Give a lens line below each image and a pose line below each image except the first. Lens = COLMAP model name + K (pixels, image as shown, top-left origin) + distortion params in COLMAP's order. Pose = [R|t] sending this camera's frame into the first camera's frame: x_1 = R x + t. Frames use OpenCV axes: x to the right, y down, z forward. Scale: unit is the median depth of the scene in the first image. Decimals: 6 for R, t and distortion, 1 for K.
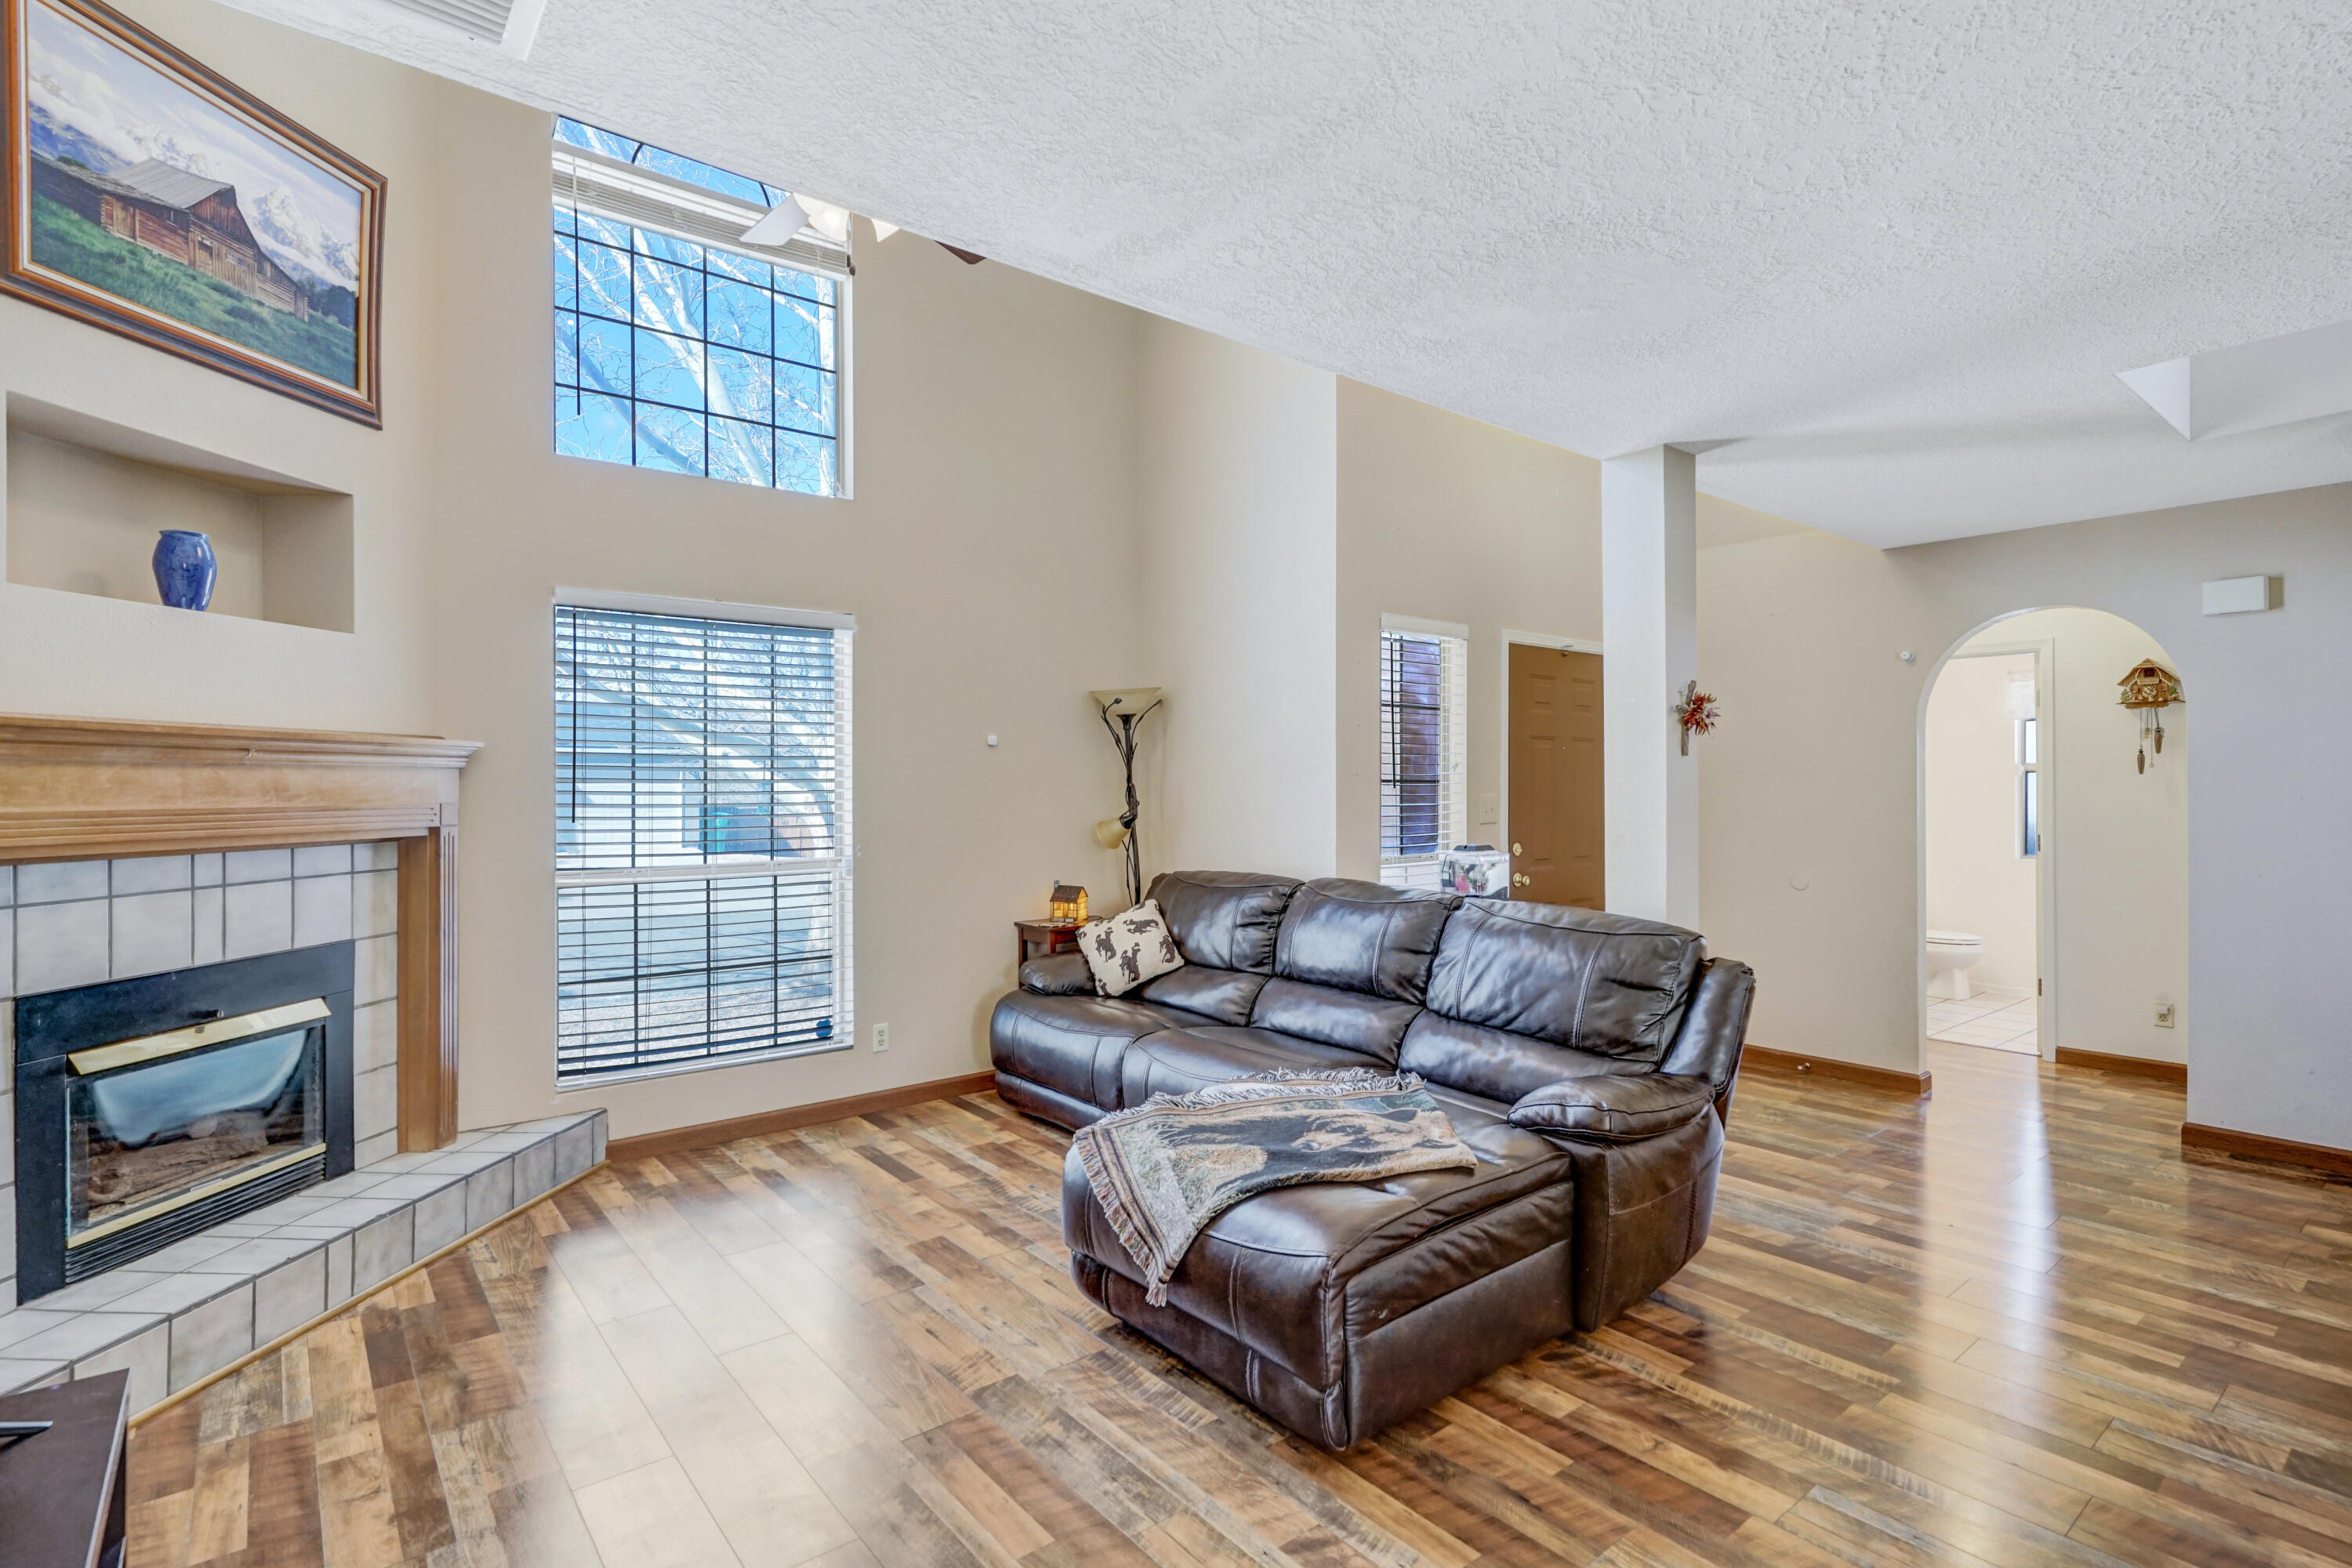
lens RADIAL K [[1135.9, 0, 1176.2], [0, 1135.9, 782.2], [0, 0, 1]] dist [0.010759, -0.004832]
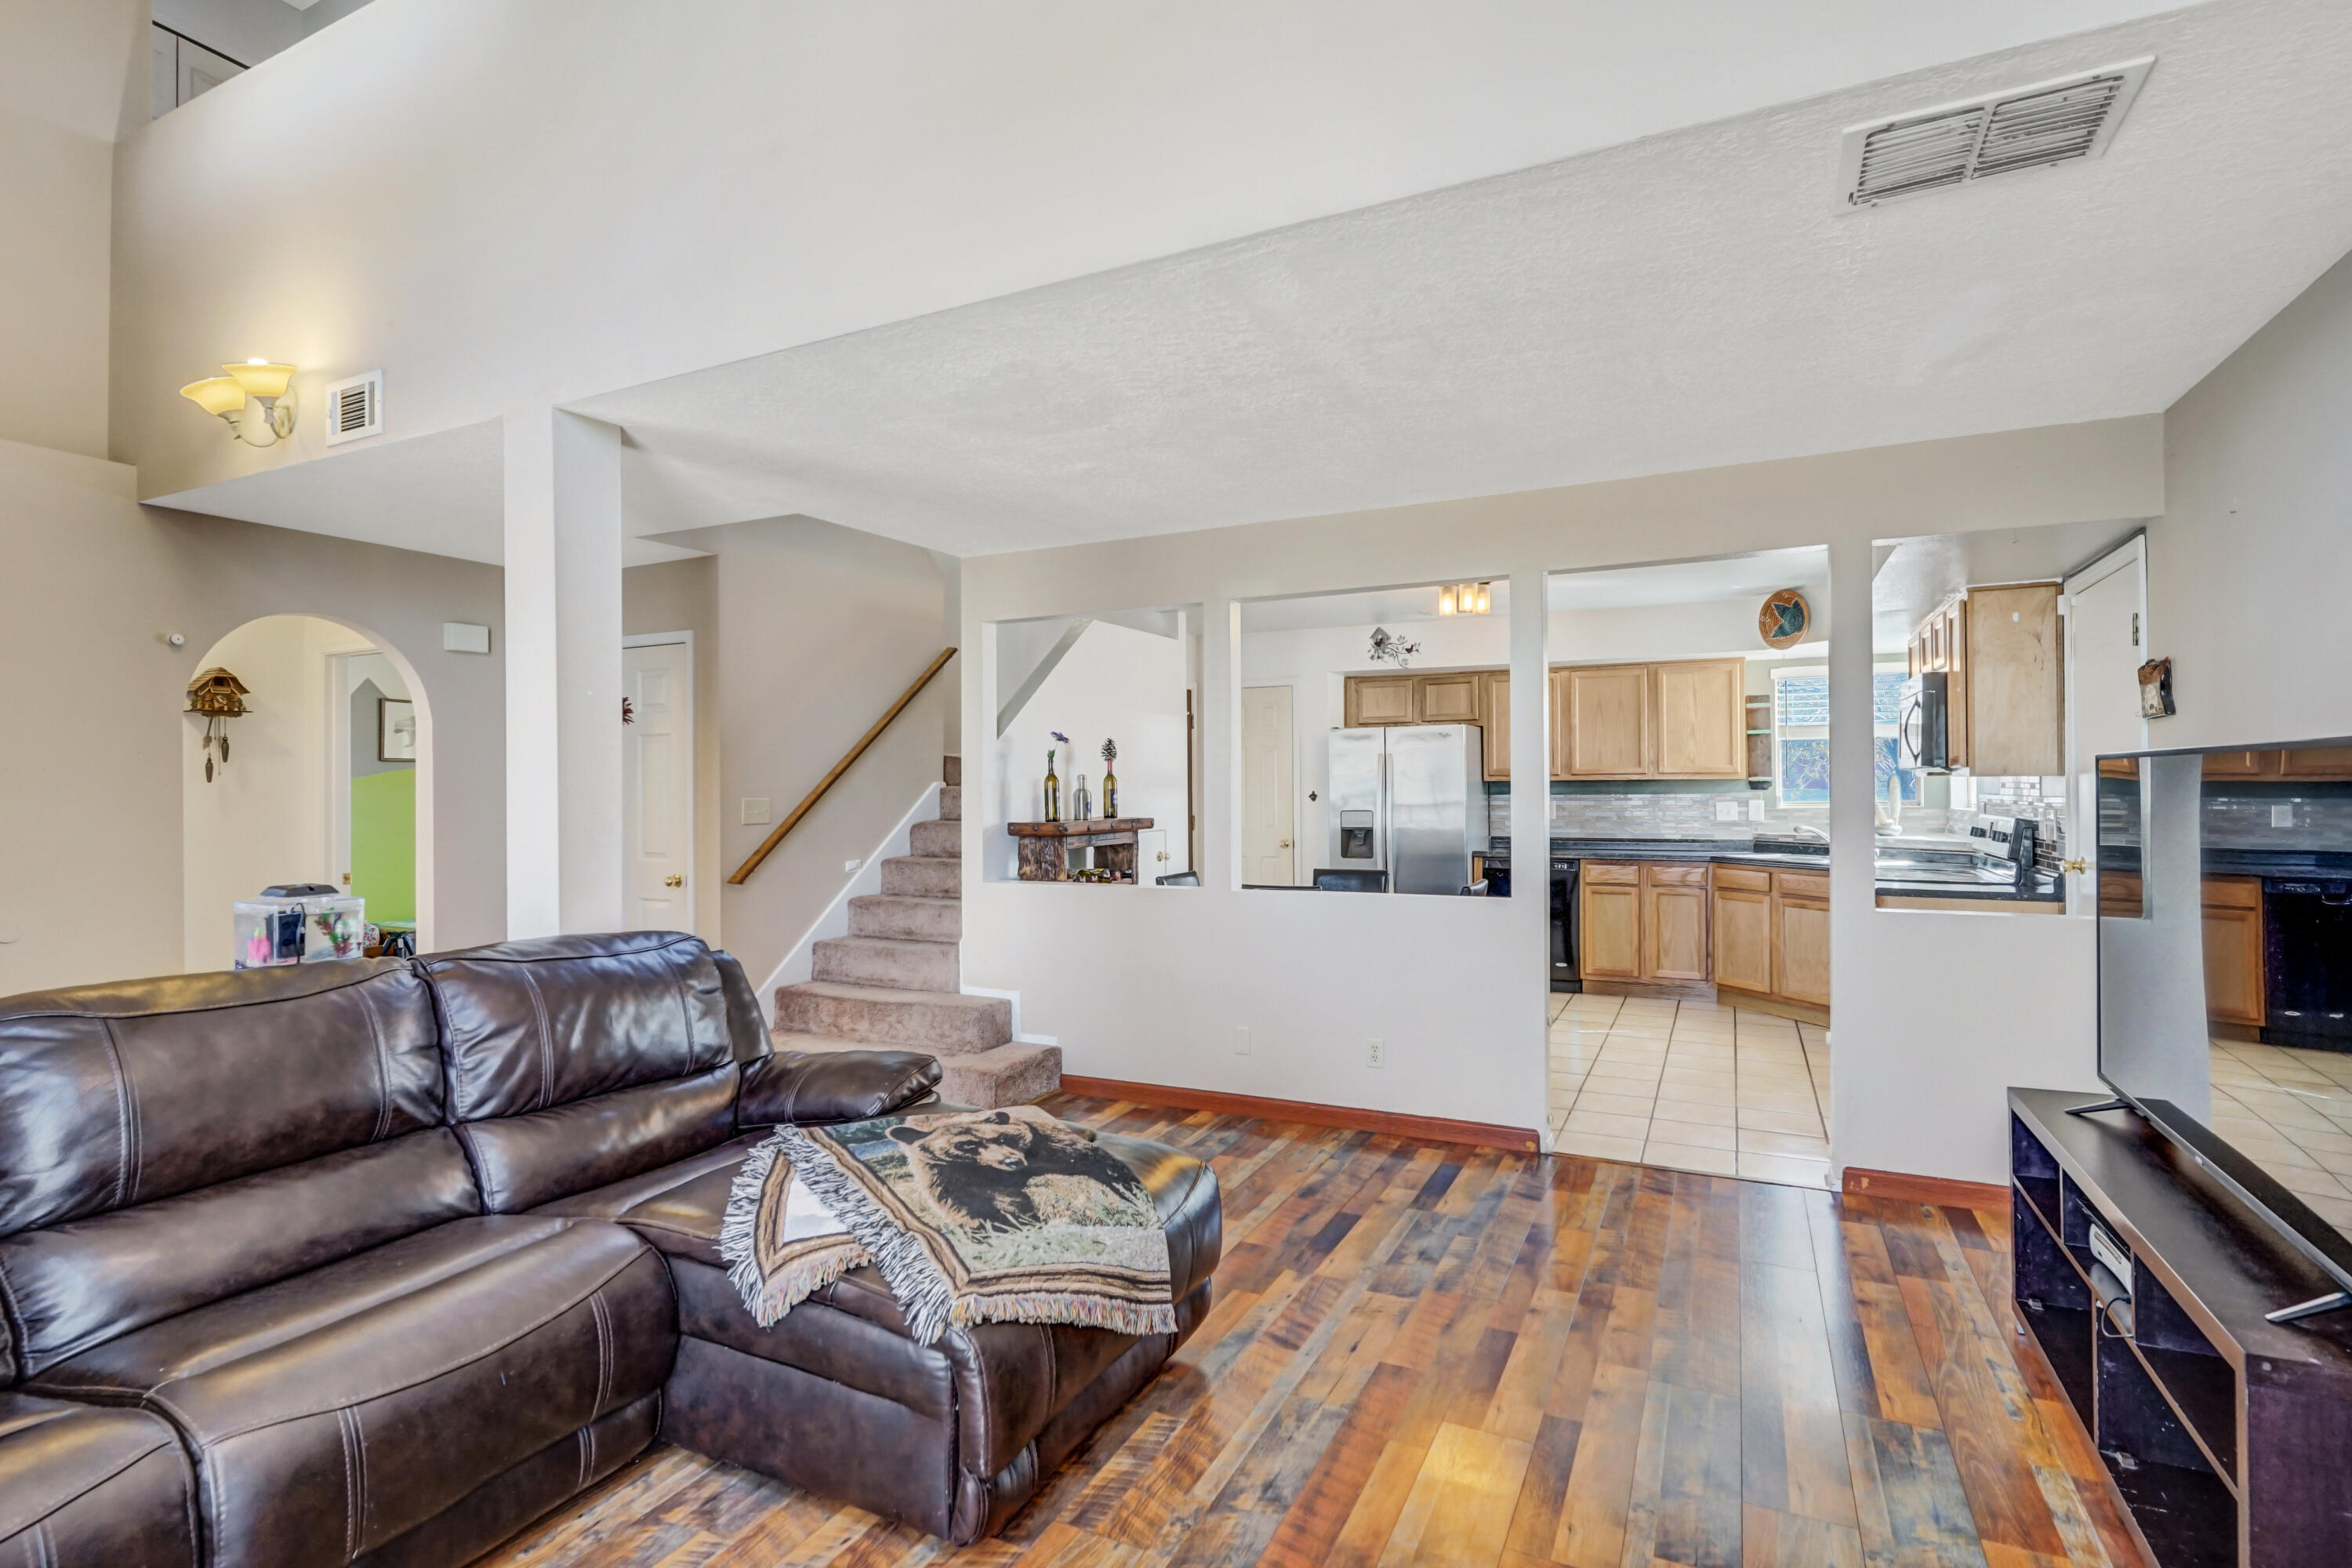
lens RADIAL K [[1135.9, 0, 1185.0], [0, 1135.9, 777.7], [0, 0, 1]] dist [0.010759, -0.004832]
pose [[-0.422501, 0.009893, 0.906308, -0.608787], [0.007473, 0.999944, -0.007432, 0.003983], [-0.906331, 0.003633, -0.422552, 0.955201]]
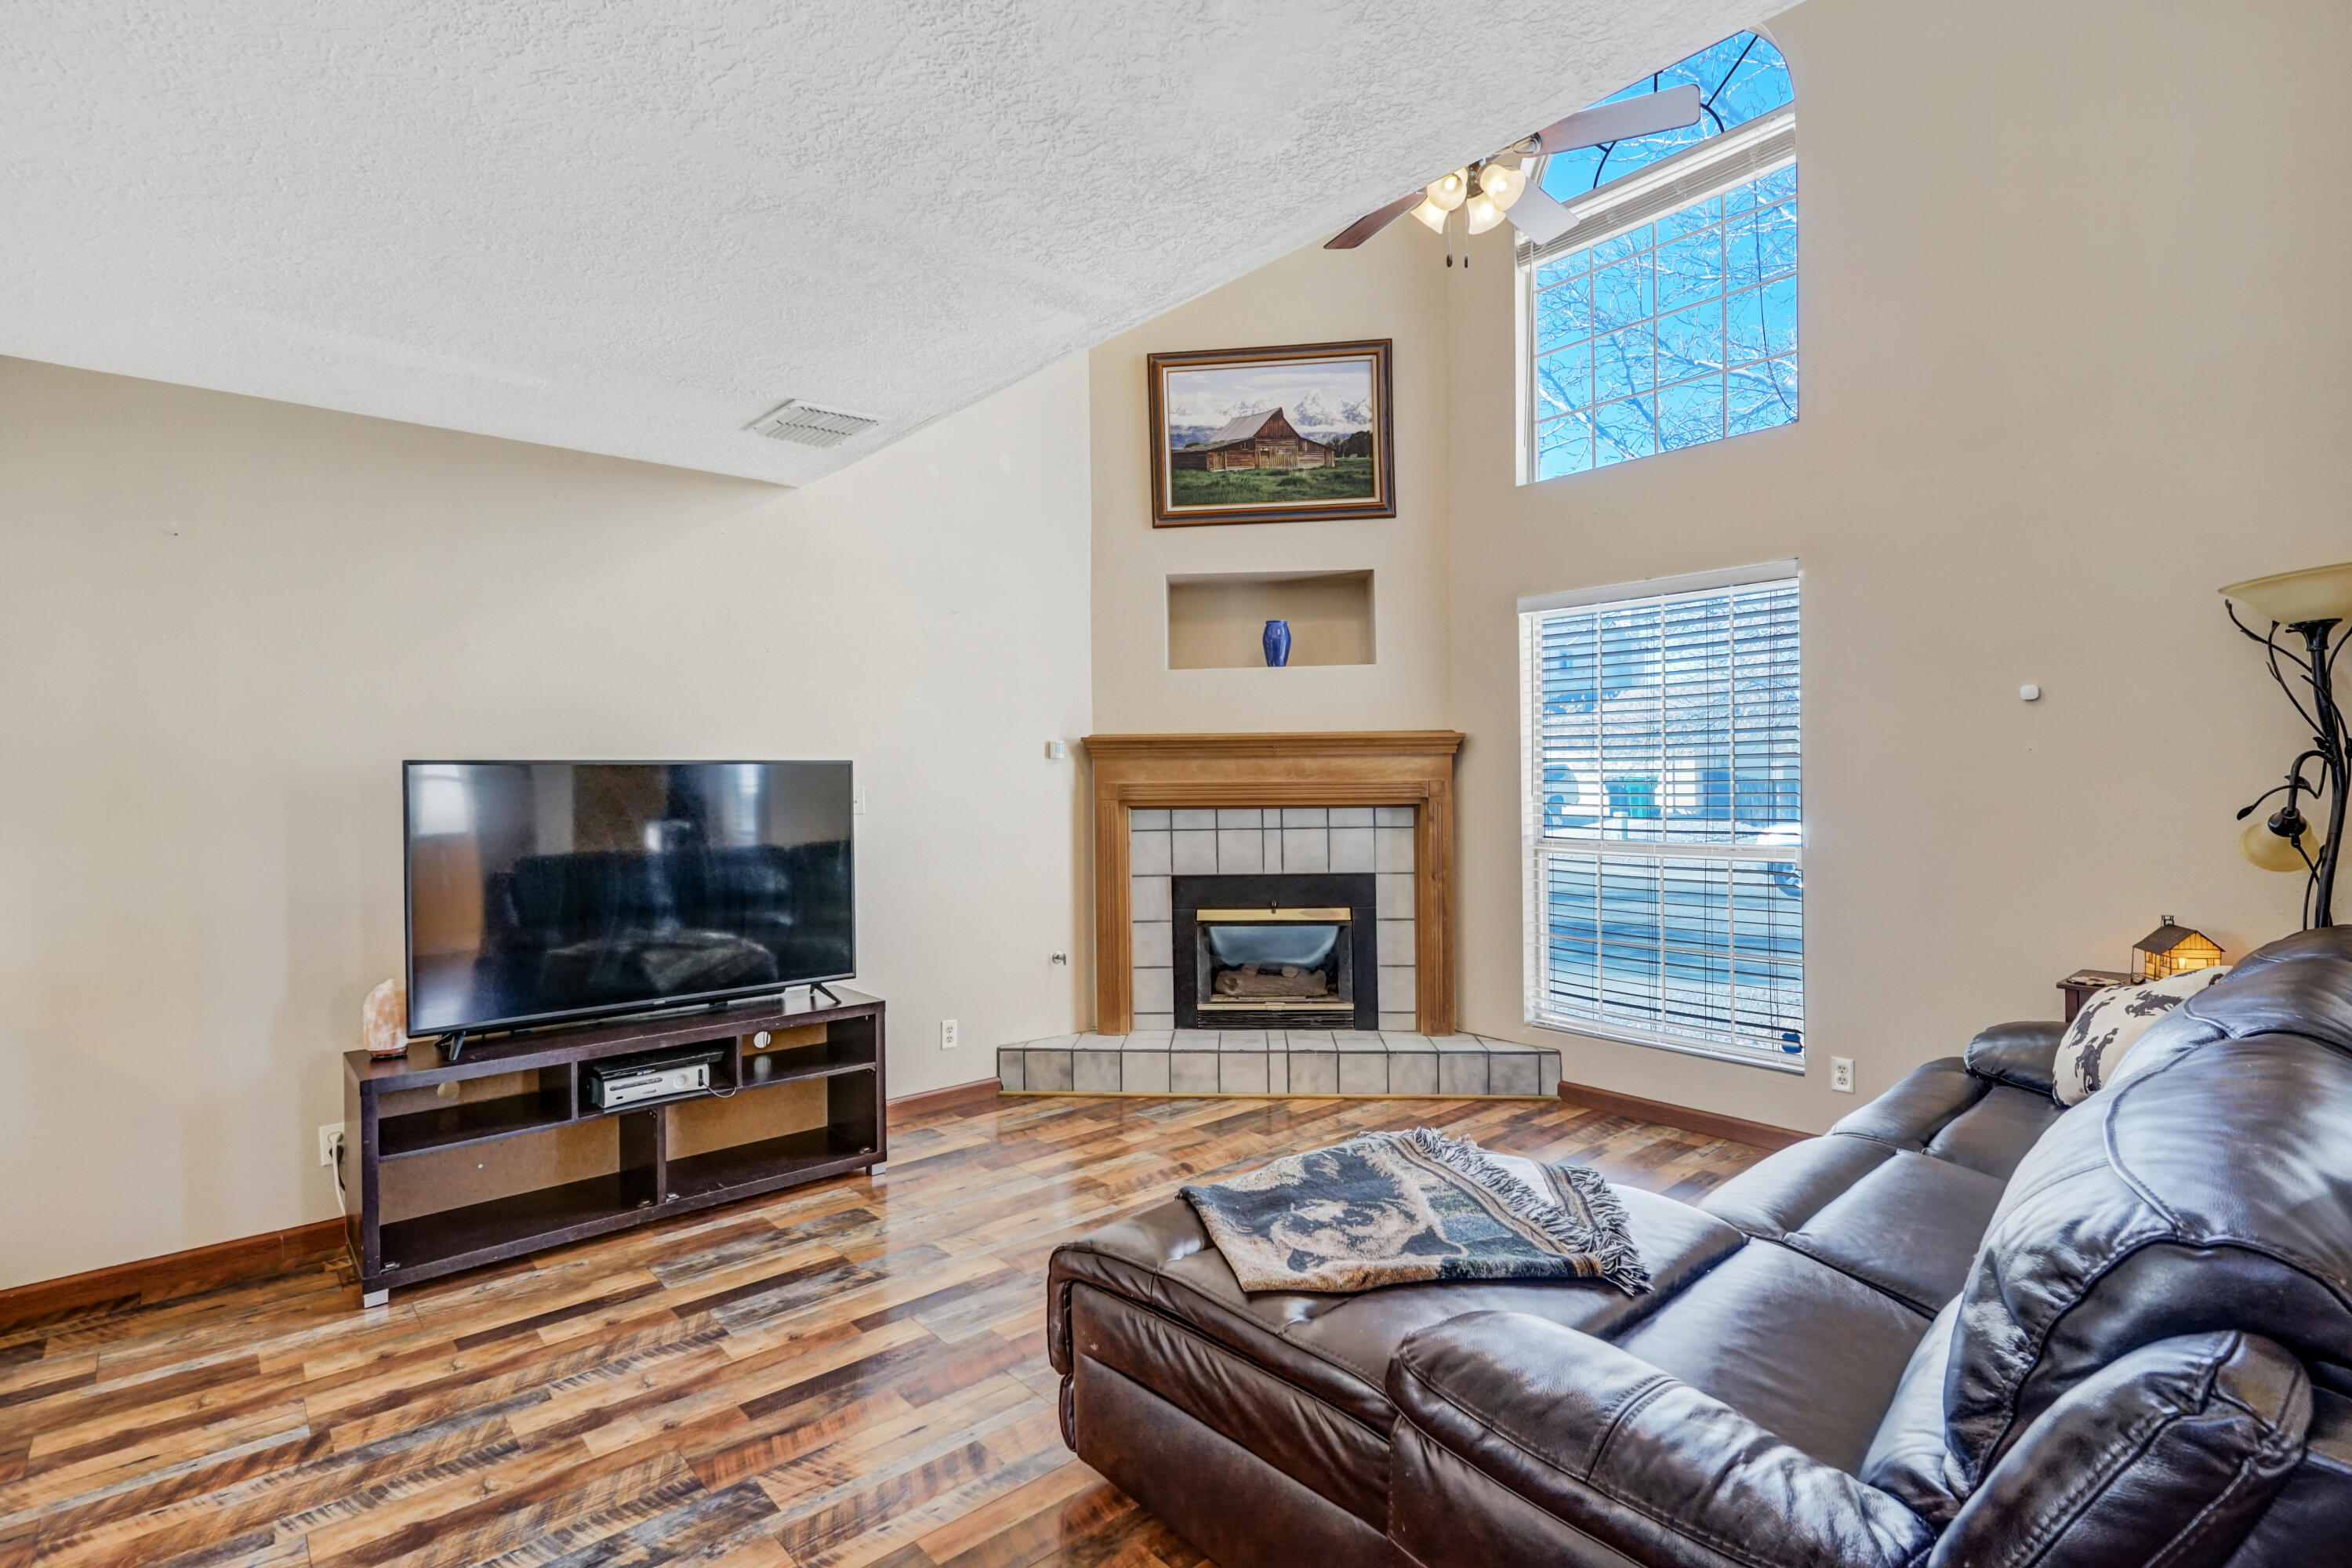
lens RADIAL K [[1135.9, 0, 1183.1], [0, 1135.9, 778.7], [0, 0, 1]] dist [0.010759, -0.004832]
pose [[0.042432, 0.004953, -0.999087, 0.696377], [0.013221, 0.999897, 0.005519, 0.005375], [0.999012, -0.013444, 0.042363, 0.662338]]
